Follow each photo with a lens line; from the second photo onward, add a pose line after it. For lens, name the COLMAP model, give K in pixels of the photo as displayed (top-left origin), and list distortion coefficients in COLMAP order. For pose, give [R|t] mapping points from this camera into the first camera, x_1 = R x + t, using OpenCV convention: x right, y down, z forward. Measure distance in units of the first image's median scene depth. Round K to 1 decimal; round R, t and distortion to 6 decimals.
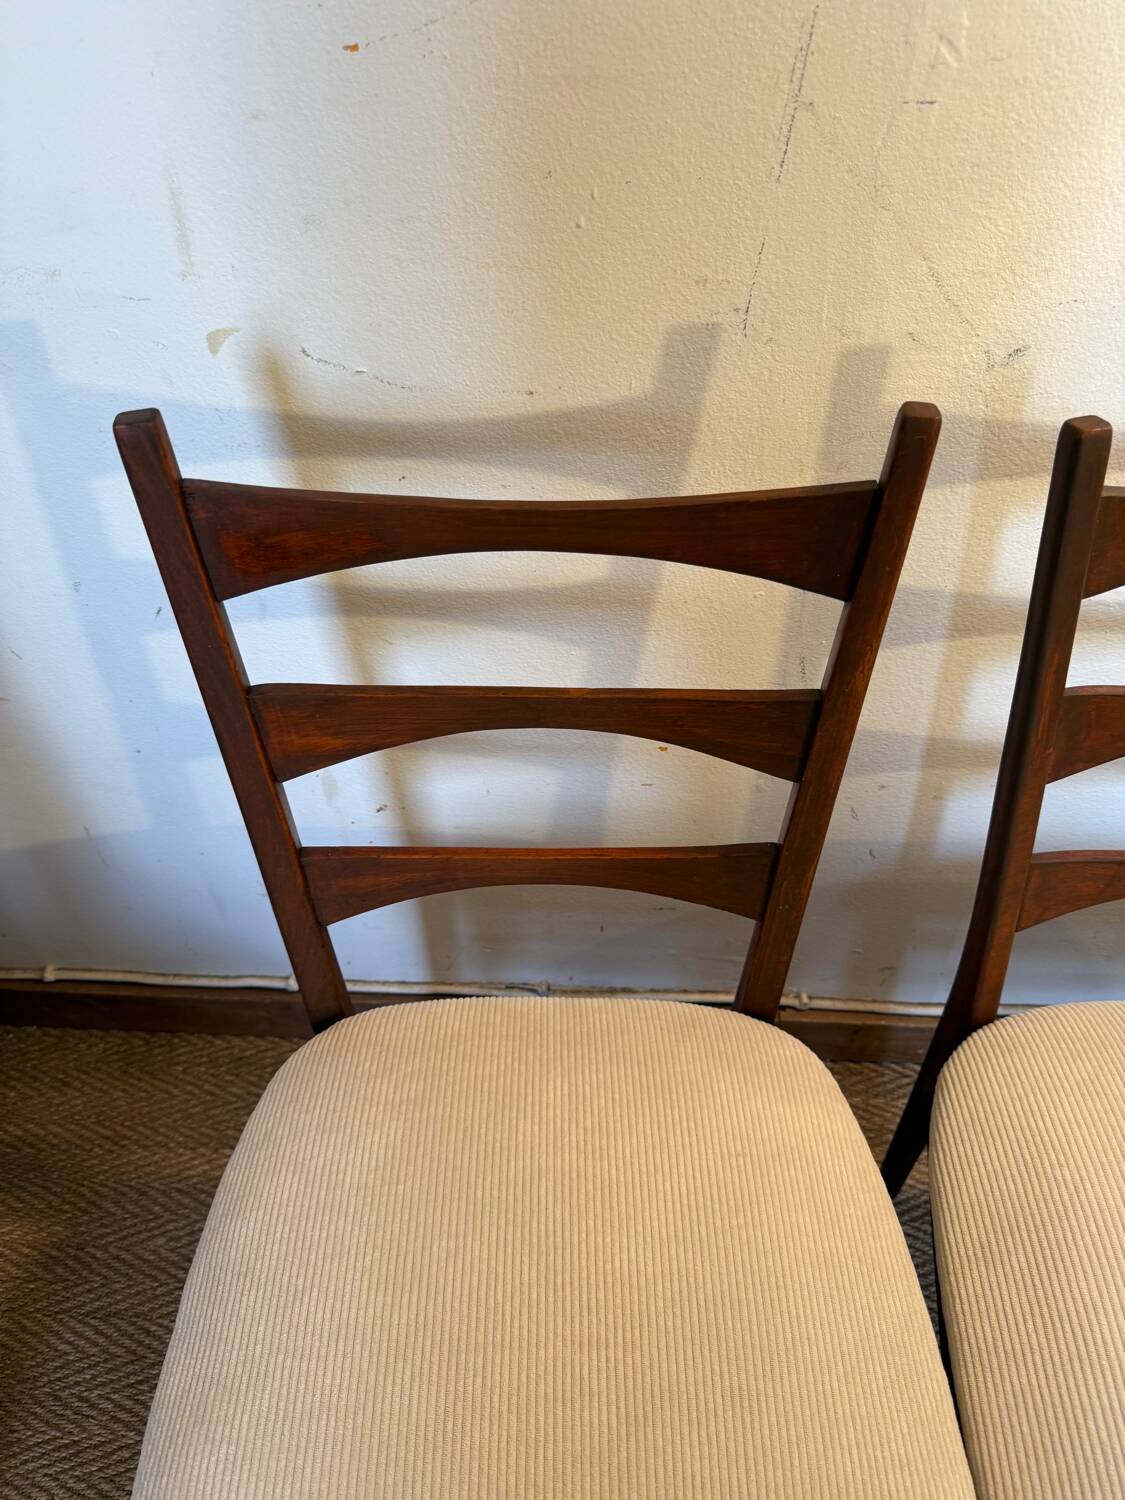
lens RADIAL K [[1088.9, 0, 563.9], [0, 1088.9, 758.6], [0, 0, 1]] dist [0.003533, -0.018863]
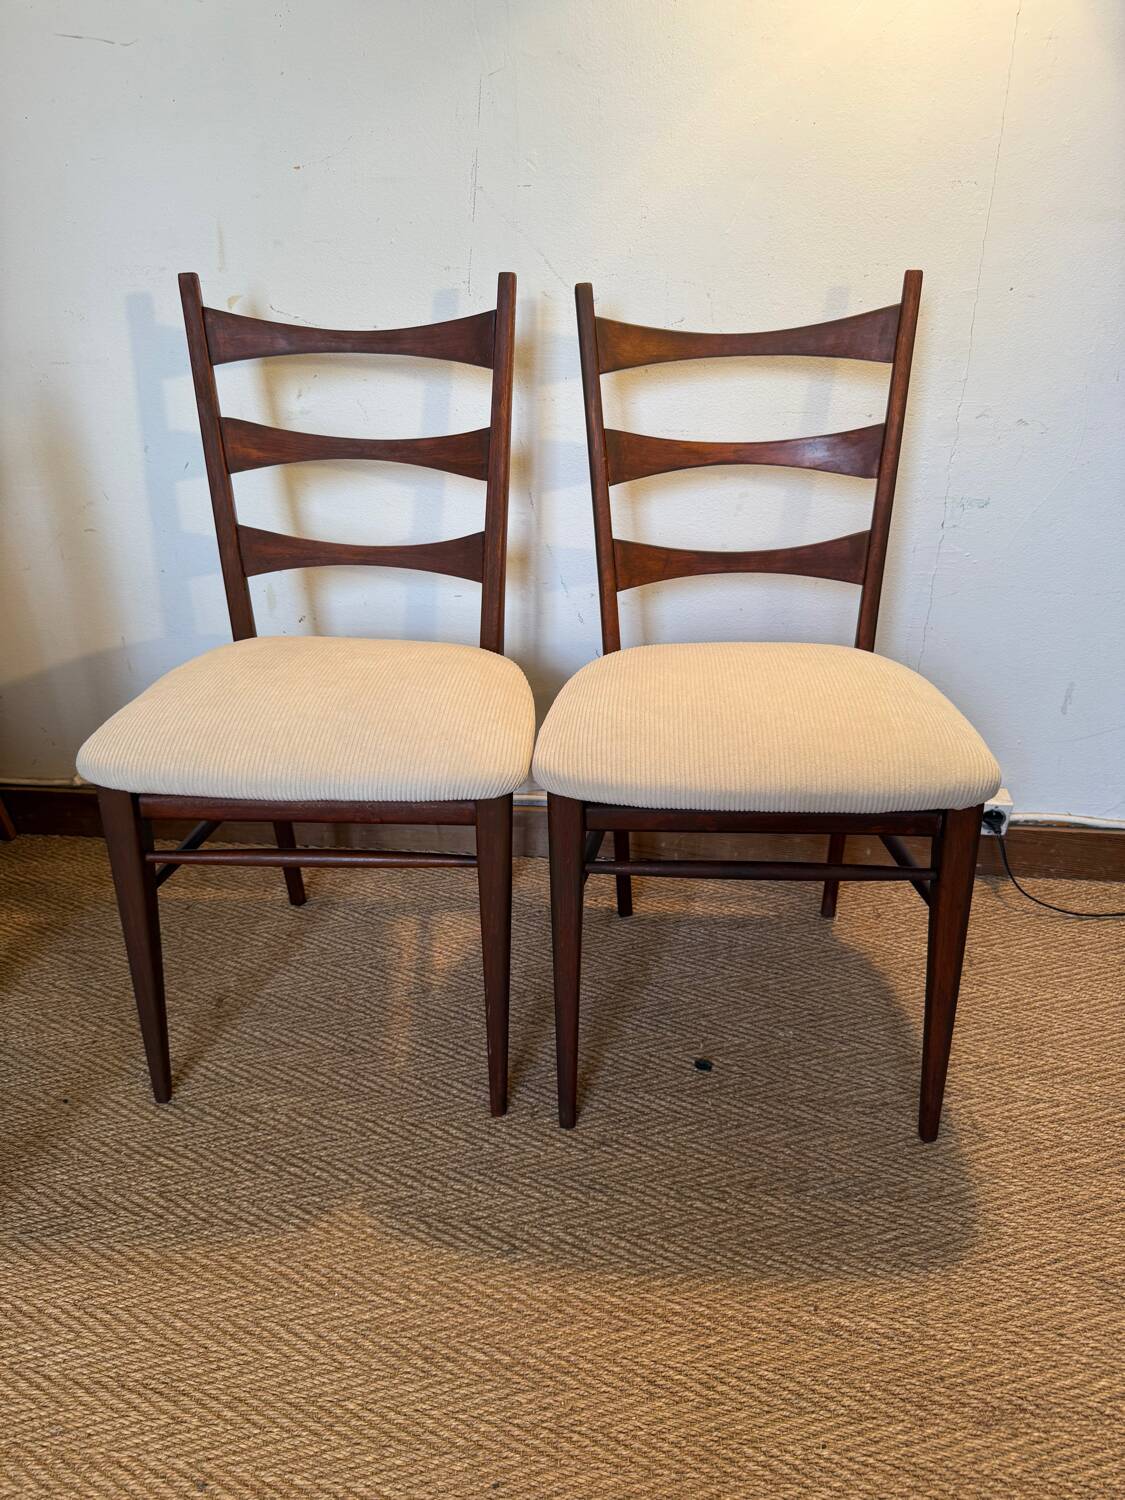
lens RADIAL K [[1065.5, 0, 561.1], [0, 1065.5, 754.0], [0, 0, 1]] dist [-0.004969, -0.003082]
pose [[0.998862, 0.026475, -0.039669, 0.476741], [-0.038742, 0.935520, -0.351144, 1.262590], [0.027815, 0.352281, 0.935481, -0.695321]]
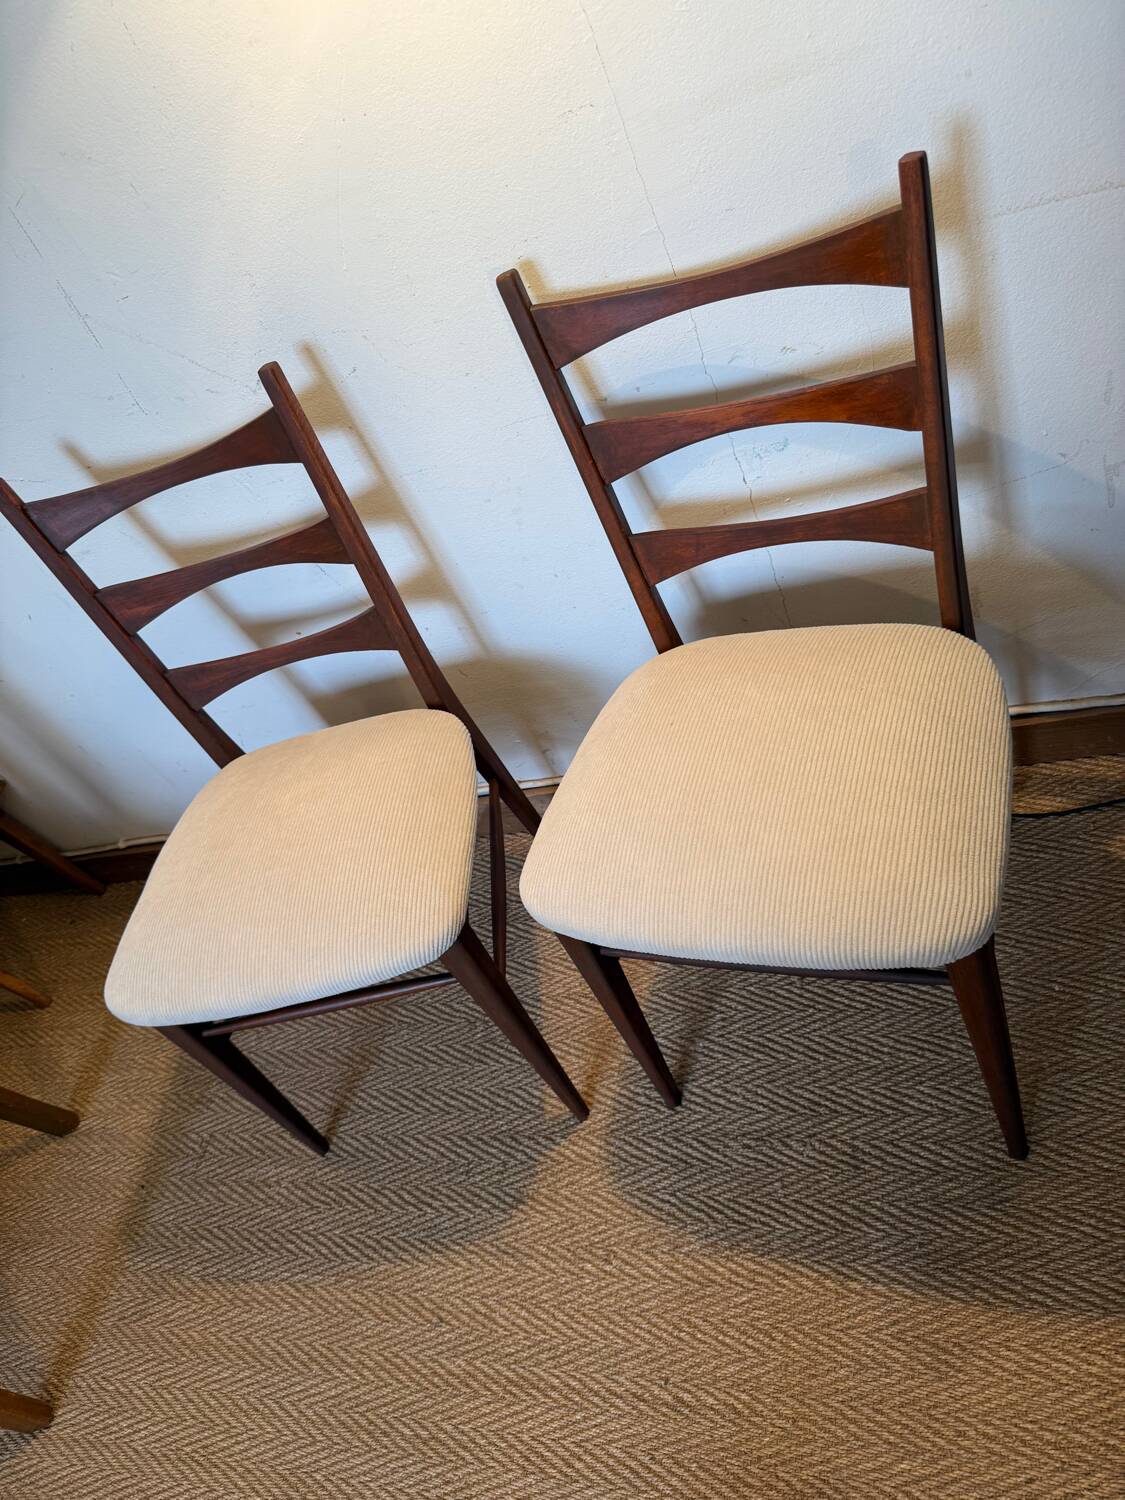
lens RADIAL K [[1065.6, 0, 557.7], [0, 1065.6, 750.5], [0, 0, 1]] dist [-0.009137, -0.000686]
pose [[0.919772, -0.173970, -0.351786, 1.480511], [0.181135, 0.983376, -0.012719, 0.387572], [0.348150, -0.052022, 0.935994, -0.601929]]
